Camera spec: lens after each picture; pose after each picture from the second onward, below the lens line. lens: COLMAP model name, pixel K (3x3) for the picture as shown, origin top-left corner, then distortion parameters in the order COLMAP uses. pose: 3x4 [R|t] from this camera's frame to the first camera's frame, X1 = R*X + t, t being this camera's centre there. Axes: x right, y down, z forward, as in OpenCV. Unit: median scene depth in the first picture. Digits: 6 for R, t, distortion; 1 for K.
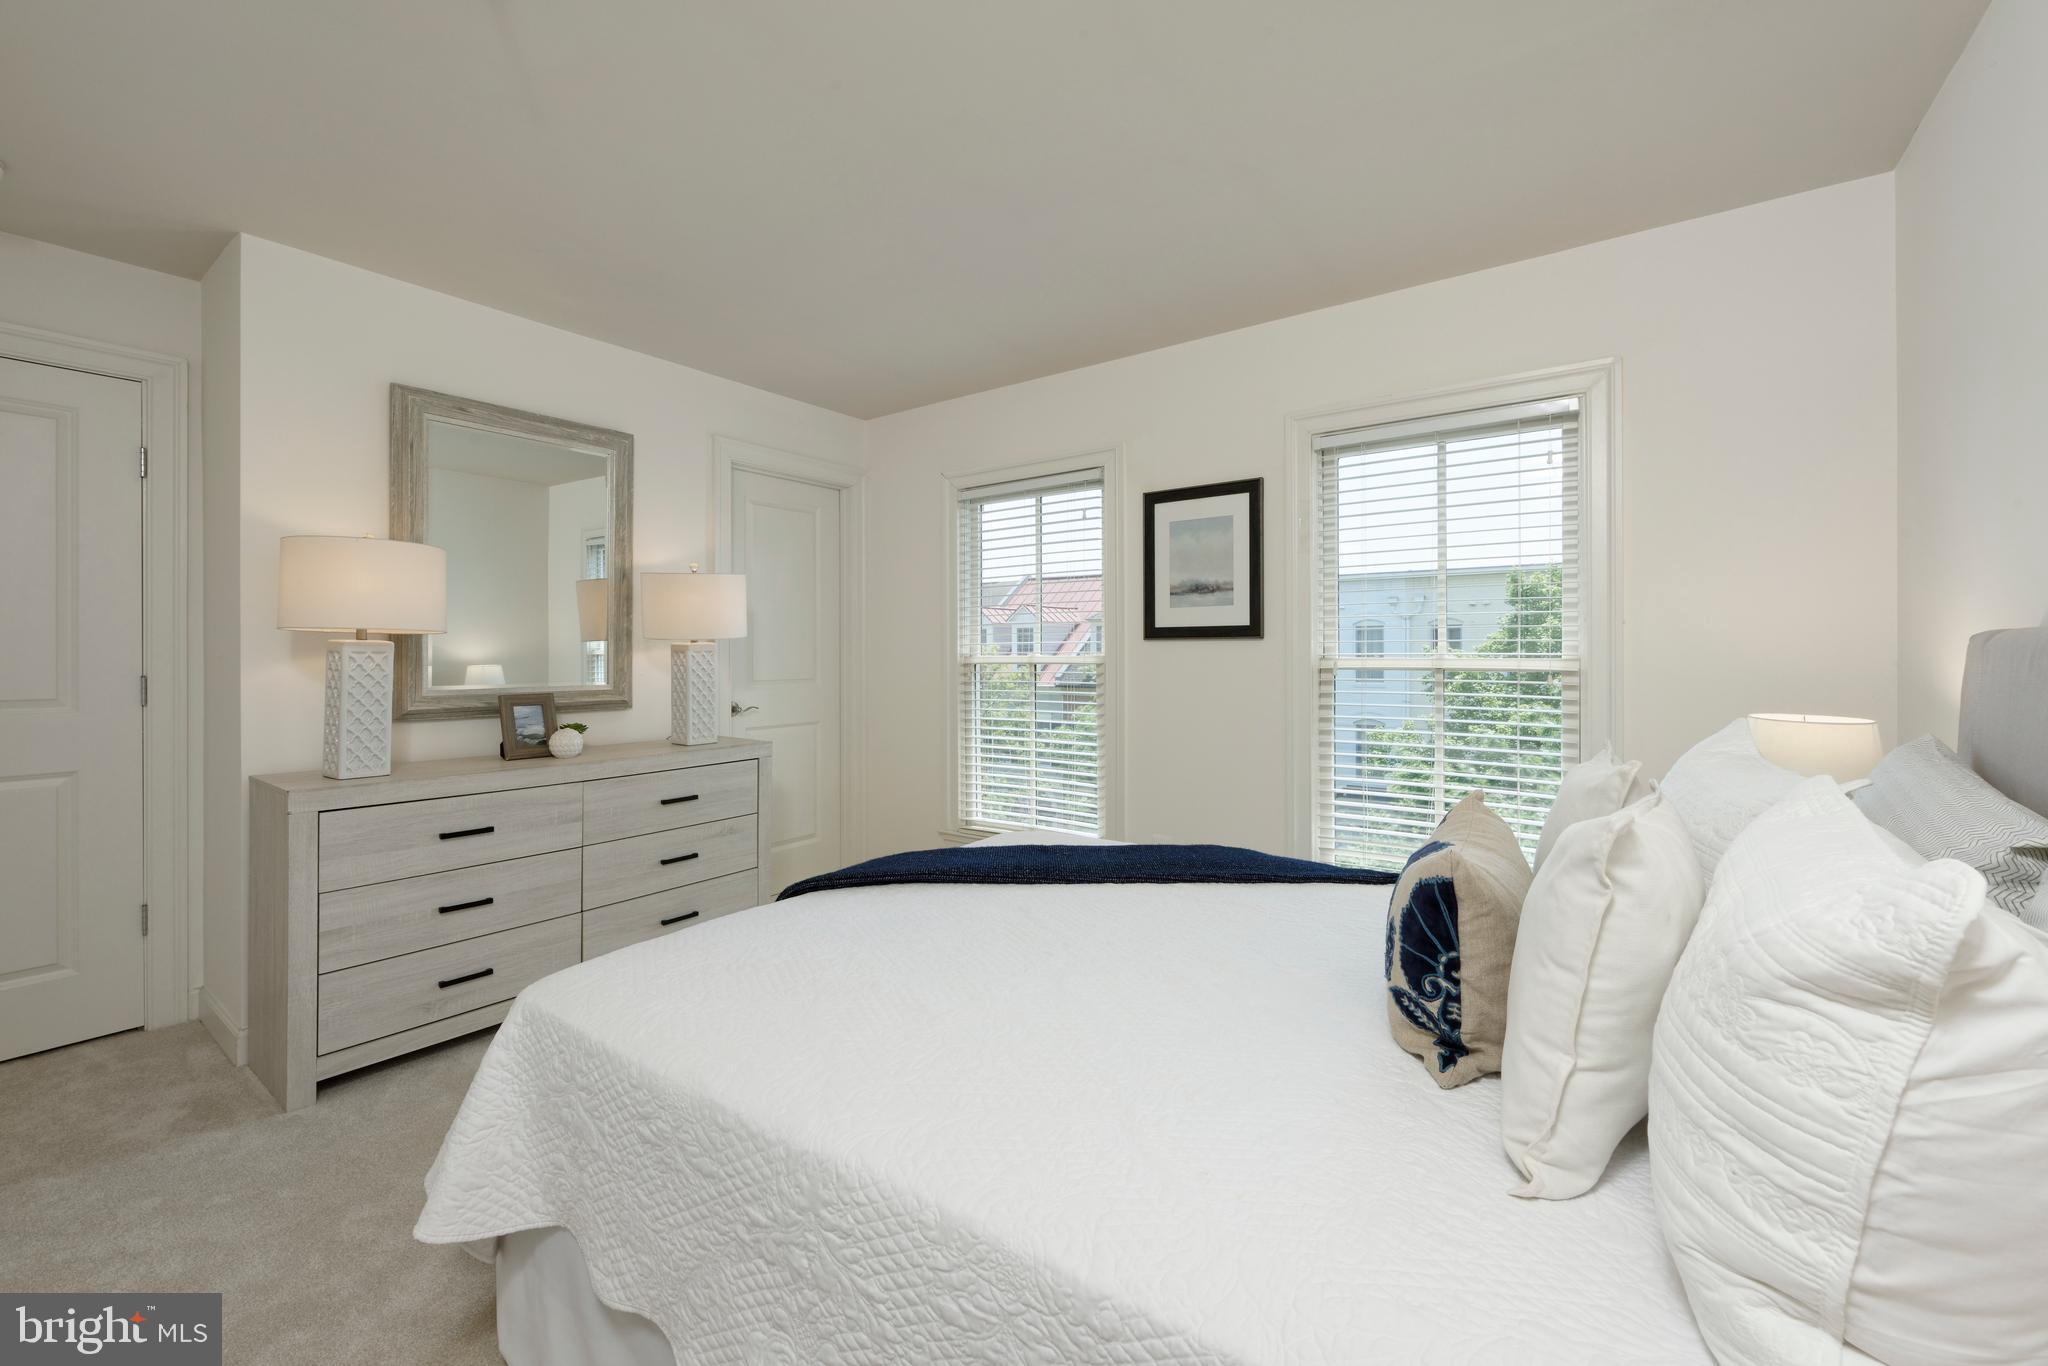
lens RADIAL K [[812.4, 0, 1028.0], [0, 812.4, 646.8], [0, 0, 1]] dist [-0.003243, -0.000414]
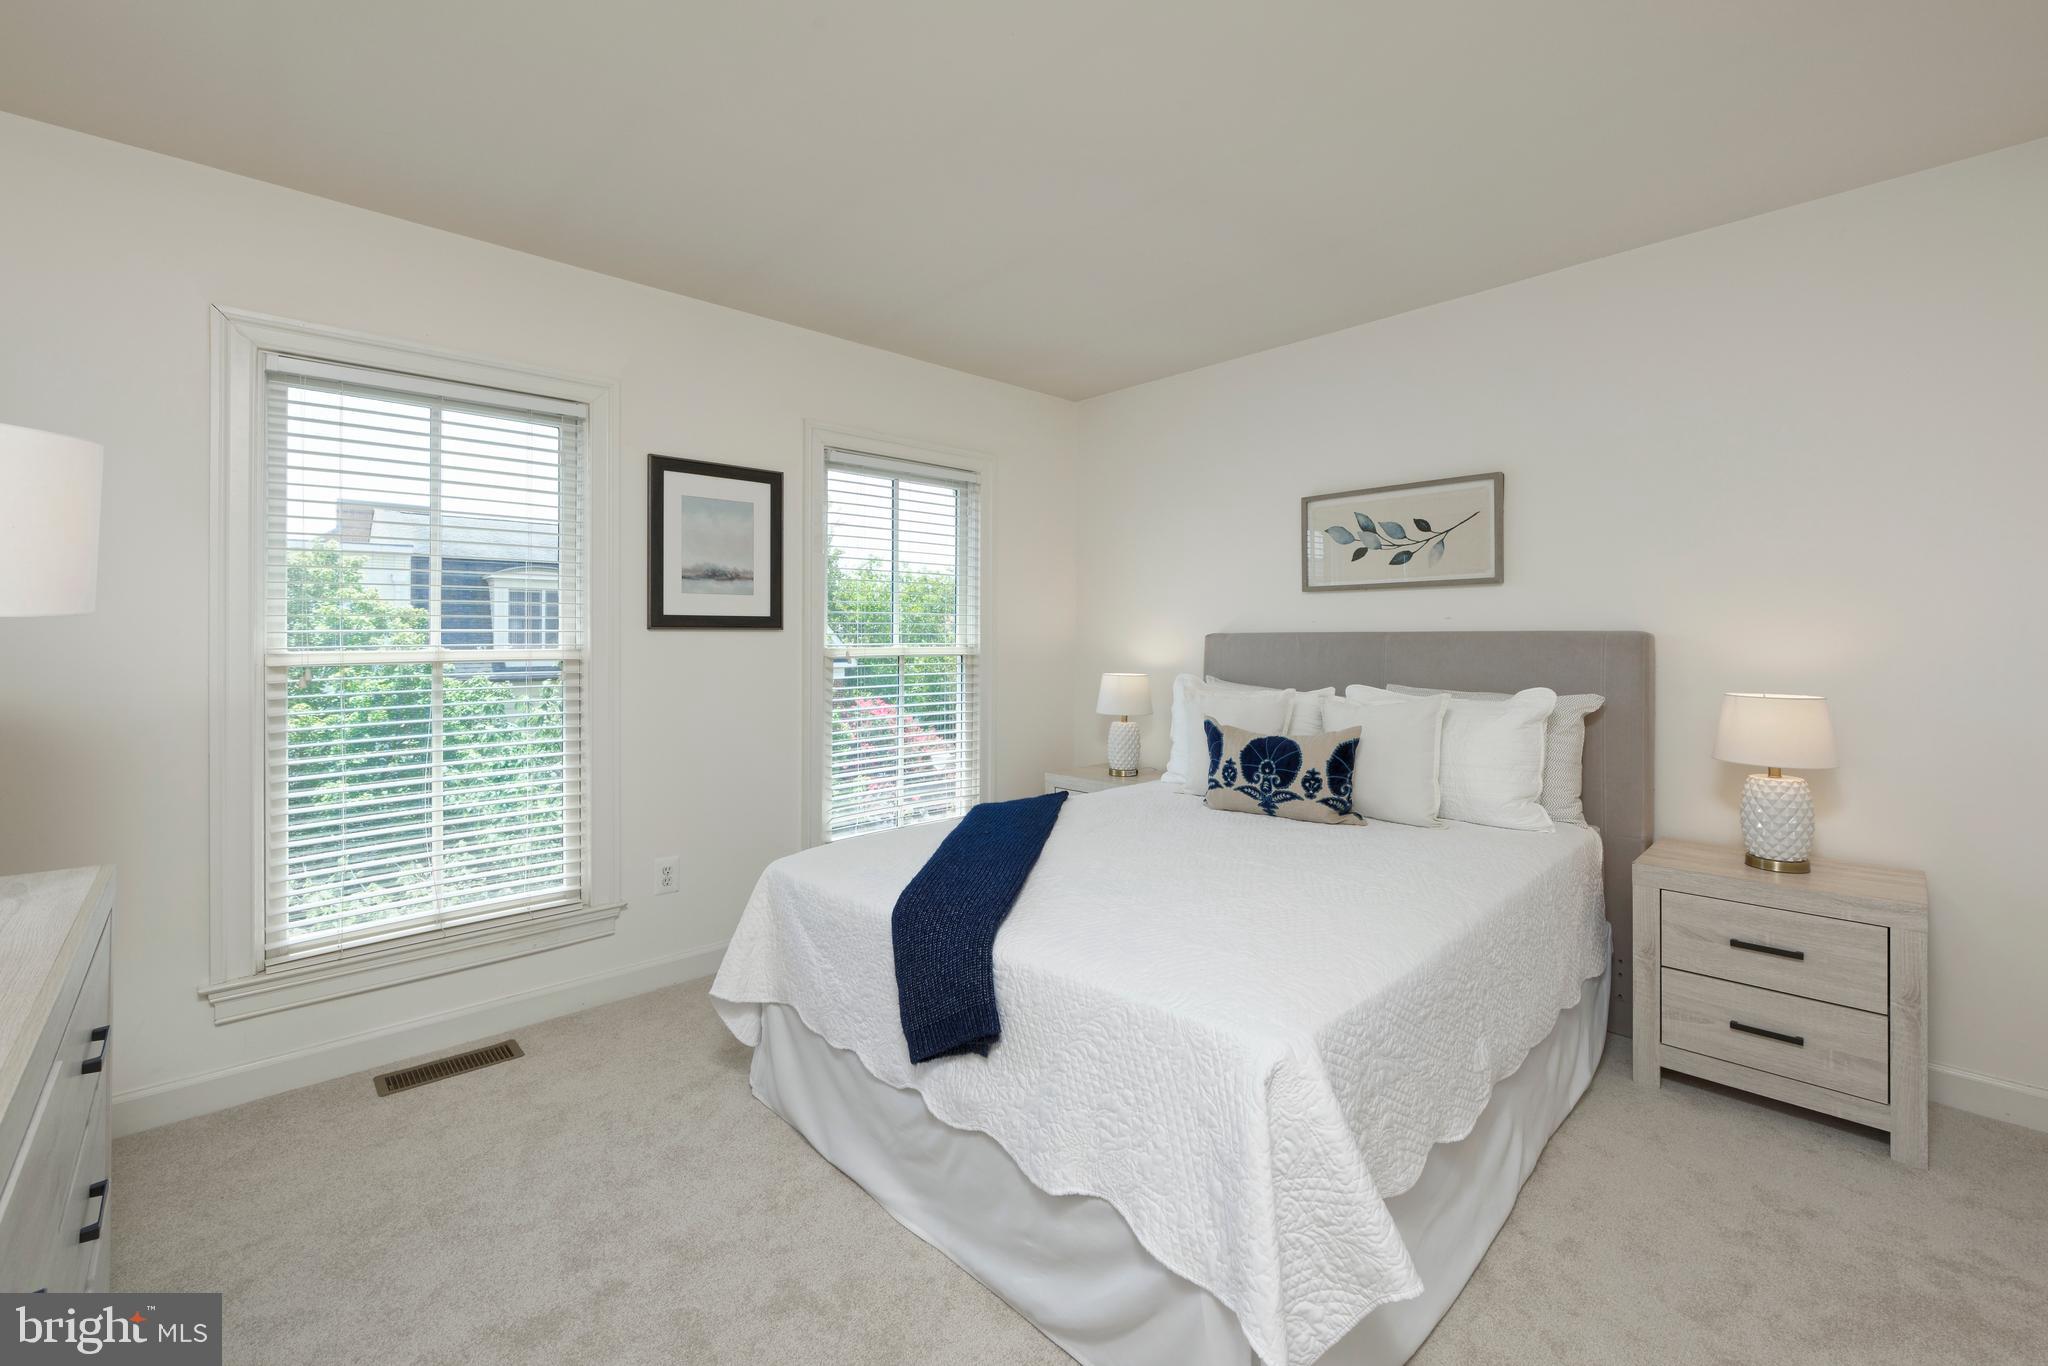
lens RADIAL K [[827.2, 0, 1026.0], [0, 827.2, 634.7], [0, 0, 1]] dist [-0.002406, -0.000346]
pose [[0.197898, 0.004788, 0.980211, -0.635018], [-0.001856, 0.999988, -0.004510, 0.000282], [-0.980221, -0.000926, 0.197904, 0.464104]]
